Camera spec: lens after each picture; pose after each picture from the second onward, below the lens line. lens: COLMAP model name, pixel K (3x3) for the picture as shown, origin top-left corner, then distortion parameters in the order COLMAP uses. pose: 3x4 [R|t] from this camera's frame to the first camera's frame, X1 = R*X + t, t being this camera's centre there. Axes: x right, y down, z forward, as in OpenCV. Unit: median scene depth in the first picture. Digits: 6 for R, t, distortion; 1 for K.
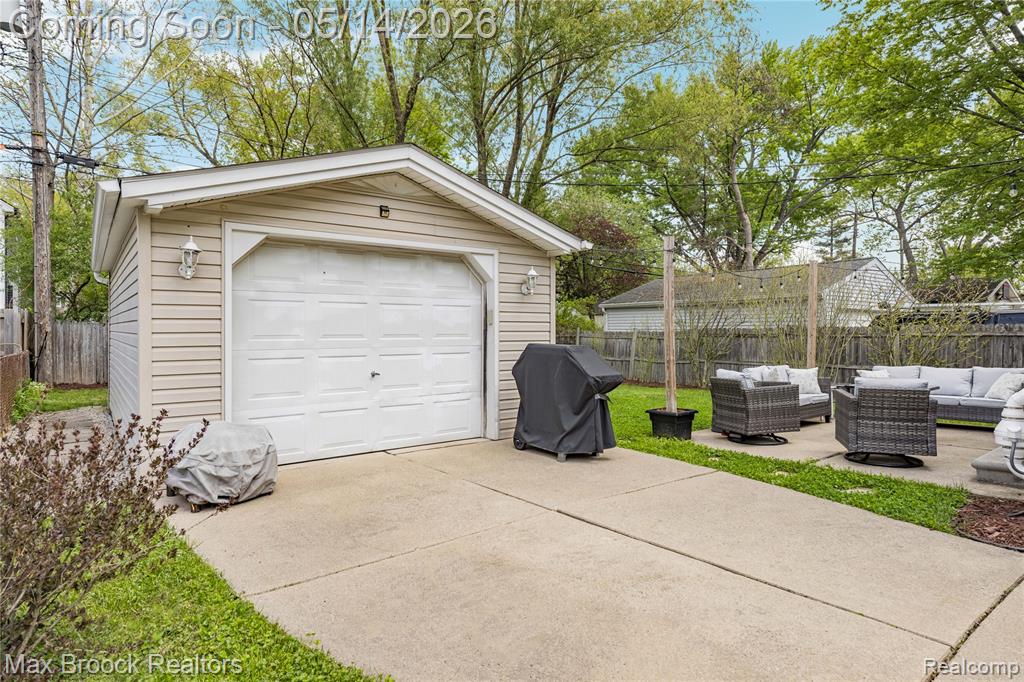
lens RADIAL K [[565.1, 0, 511.7], [0, 565.1, 334.8], [0, 0, 1]] dist [0.000765, -0.001250]
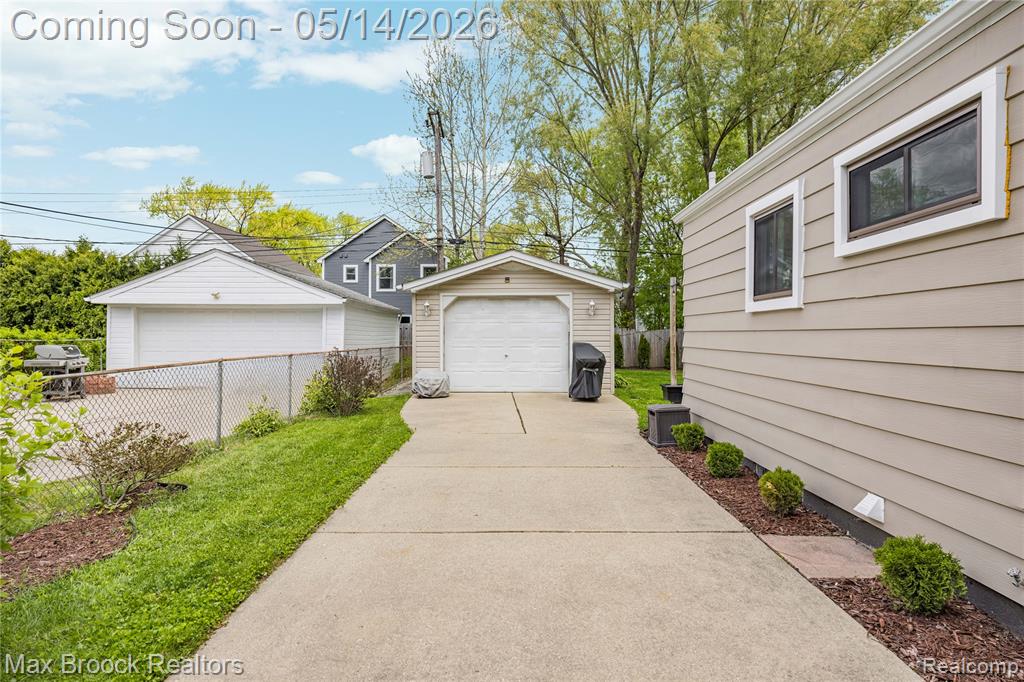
lens RADIAL K [[565.1, 0, 511.7], [0, 565.1, 334.8], [0, 0, 1]] dist [0.000765, -0.001250]
pose [[0.776187, 0.001779, -0.630500, 0.903665], [-0.005367, 0.999978, -0.003785, -0.001004], [0.630480, 0.006322, 0.776180, -0.521051]]
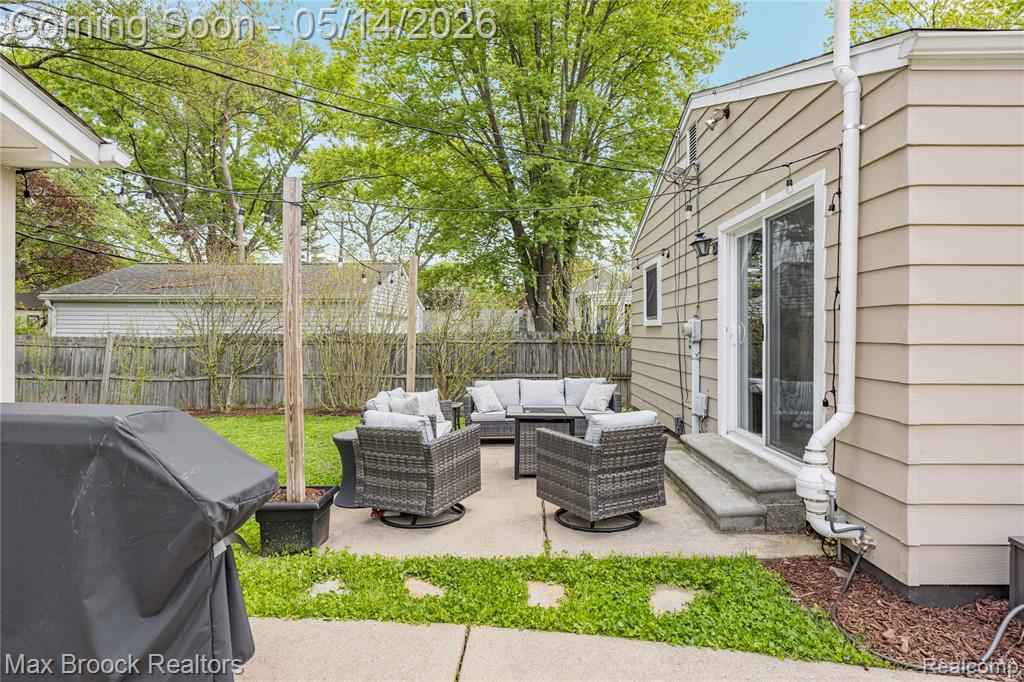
lens RADIAL K [[558.0, 0, 516.0], [0, 558.0, 332.9], [0, 0, 1]] dist [0.000022, -0.000265]
pose [[0.624416, 0.002832, 0.781087, -0.007874], [-0.000494, 0.999995, -0.003230, -0.021672], [-0.781092, 0.001631, 0.624414, 0.477019]]
